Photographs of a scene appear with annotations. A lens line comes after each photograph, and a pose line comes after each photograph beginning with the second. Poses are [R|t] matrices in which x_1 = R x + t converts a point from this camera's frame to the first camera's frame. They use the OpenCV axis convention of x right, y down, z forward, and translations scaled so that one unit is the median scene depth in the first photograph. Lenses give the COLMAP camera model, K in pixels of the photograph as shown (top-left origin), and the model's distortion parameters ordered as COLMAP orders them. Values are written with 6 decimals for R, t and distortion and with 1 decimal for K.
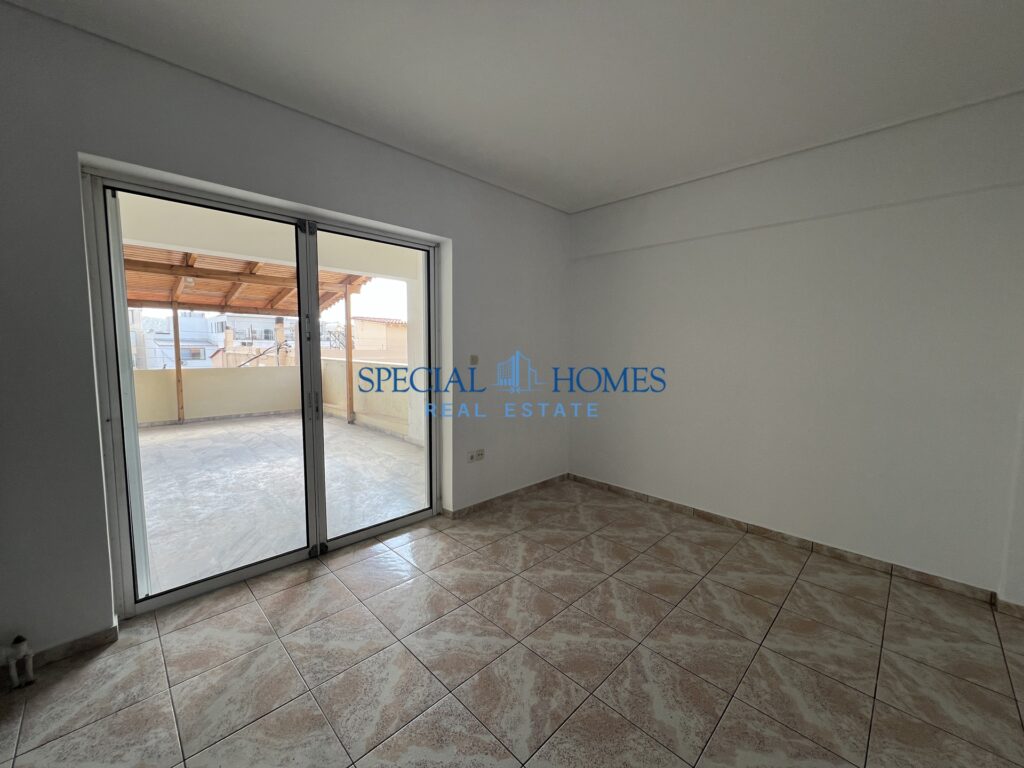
lens RADIAL K [[409.9, 0, 506.4], [0, 409.9, 384.1], [0, 0, 1]] dist [-0.000031, -0.000149]
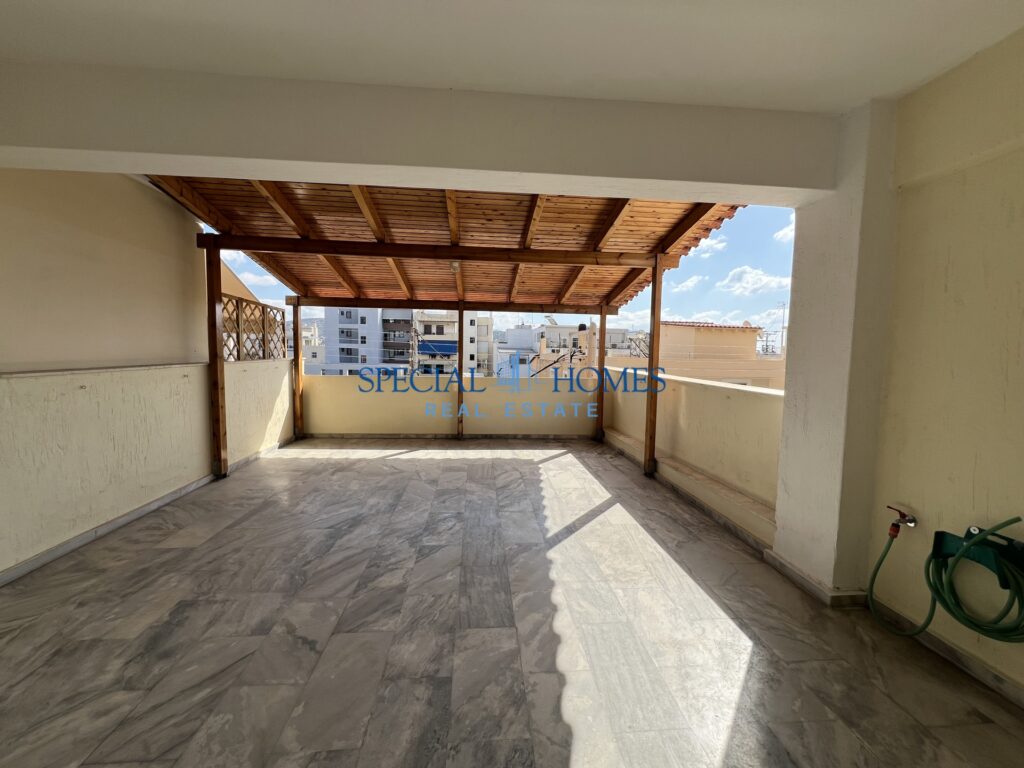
lens RADIAL K [[409.9, 0, 506.4], [0, 409.9, 384.1], [0, 0, 1]] dist [-0.000031, -0.000149]
pose [[0.765693, 0.053932, -0.640941, -0.141802], [-0.066371, 0.997784, 0.004670, -0.031374], [0.639773, 0.038964, 0.767576, 0.347639]]
